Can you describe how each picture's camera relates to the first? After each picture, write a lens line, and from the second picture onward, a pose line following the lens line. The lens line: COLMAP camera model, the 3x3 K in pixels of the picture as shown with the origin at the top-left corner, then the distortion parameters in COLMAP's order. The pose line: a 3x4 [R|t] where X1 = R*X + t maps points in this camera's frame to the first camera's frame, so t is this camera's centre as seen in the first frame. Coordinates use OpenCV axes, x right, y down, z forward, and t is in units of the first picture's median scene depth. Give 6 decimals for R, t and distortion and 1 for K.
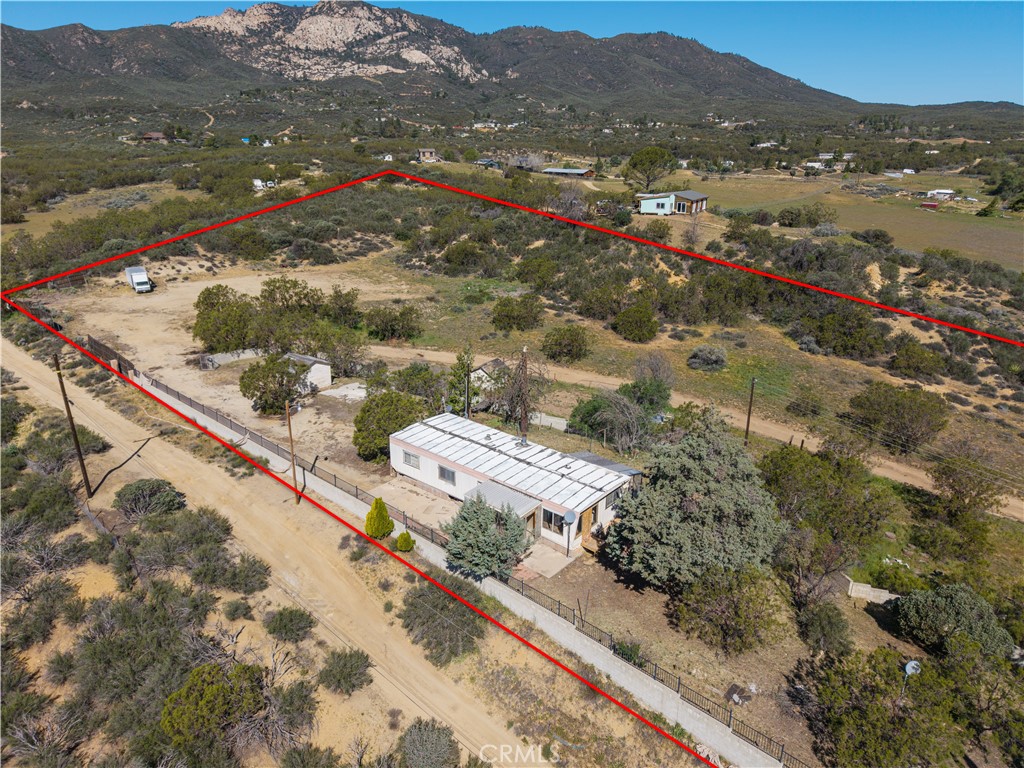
lens RADIAL K [[686.4, 0, 511.1], [0, 686.4, 384.6], [0, 0, 1]] dist [0.010799, -0.006378]
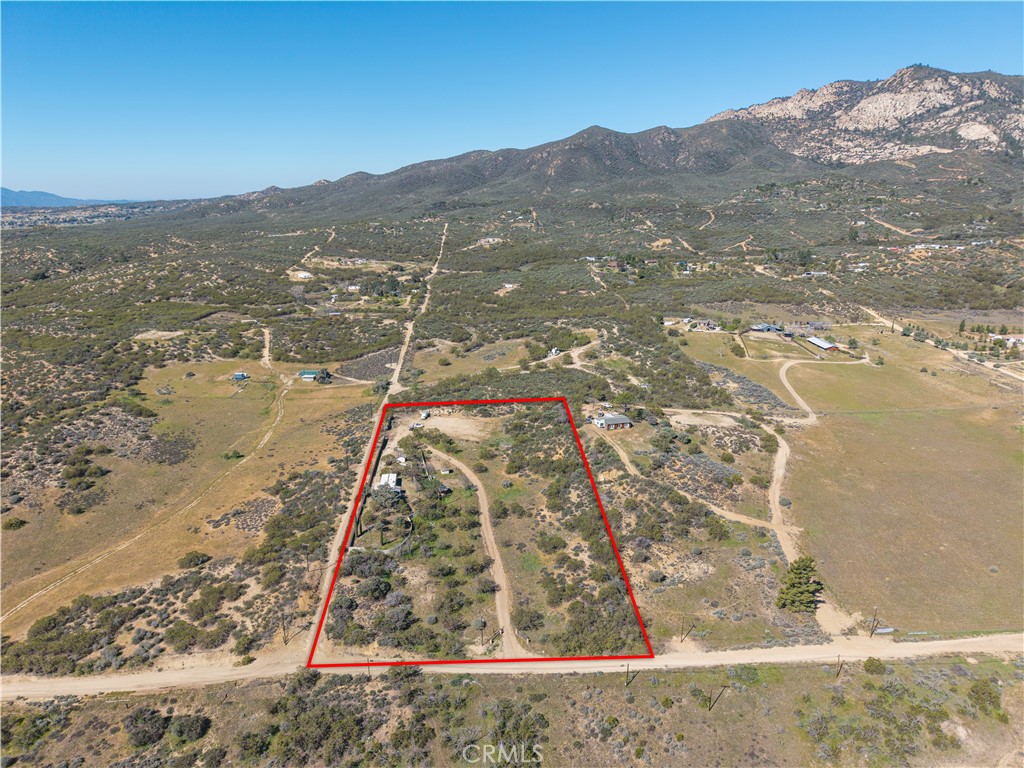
lens RADIAL K [[684.4, 0, 510.8], [0, 684.4, 385.6], [0, 0, 1]] dist [0.019408, -0.016581]
pose [[0.719169, 0.193956, -0.667216, 0.107147], [-0.233131, 0.971943, 0.031255, -0.027059], [0.654558, 0.133071, 0.744208, -0.066806]]
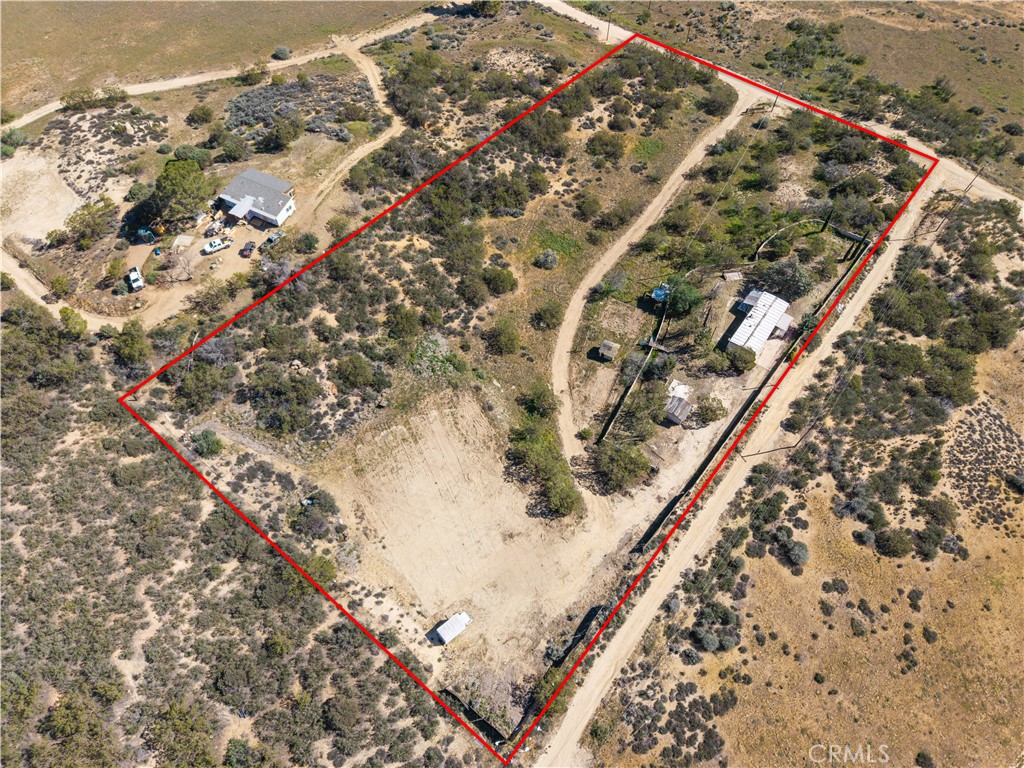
lens RADIAL K [[684.4, 0, 510.8], [0, 684.4, 385.6], [0, 0, 1]] dist [0.019408, -0.016581]
pose [[-0.061886, -0.851370, 0.520902, -0.042597], [0.324549, 0.476374, 0.817151, -0.062802], [-0.943842, 0.219629, 0.246830, 0.031842]]
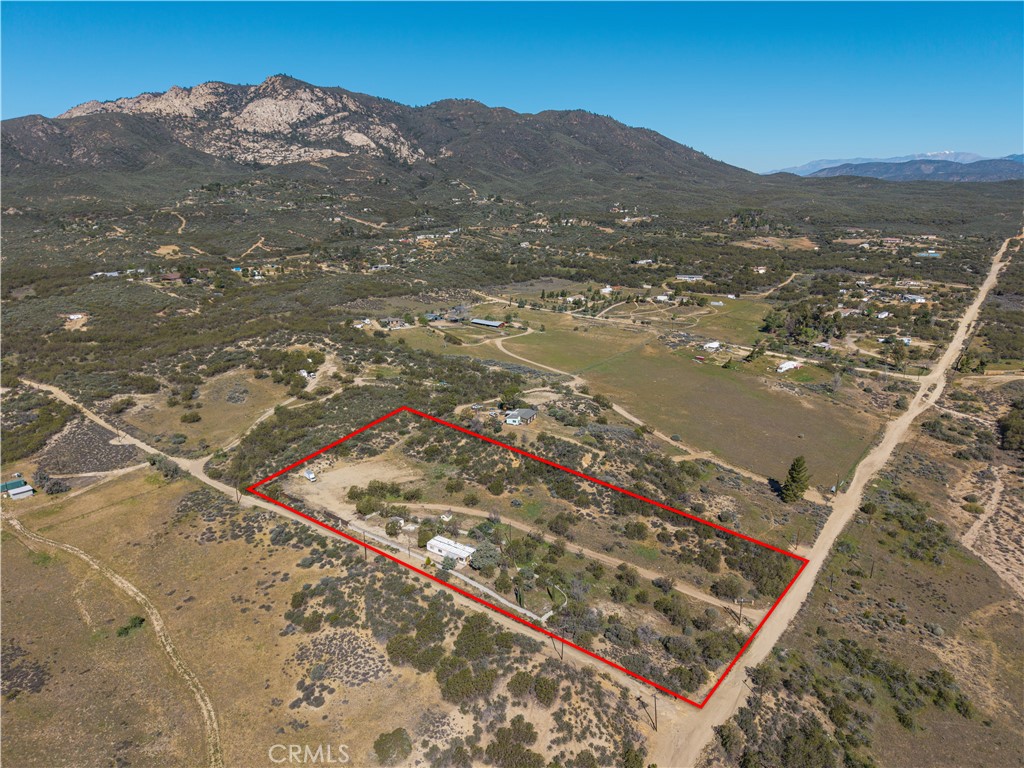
lens RADIAL K [[684.4, 0, 510.8], [0, 684.4, 385.6], [0, 0, 1]] dist [0.019408, -0.016581]
pose [[0.995979, -0.032067, 0.083655, 0.000880], [0.036718, 0.997829, -0.054667, -0.017826], [-0.081721, 0.057519, 0.994994, -0.093342]]
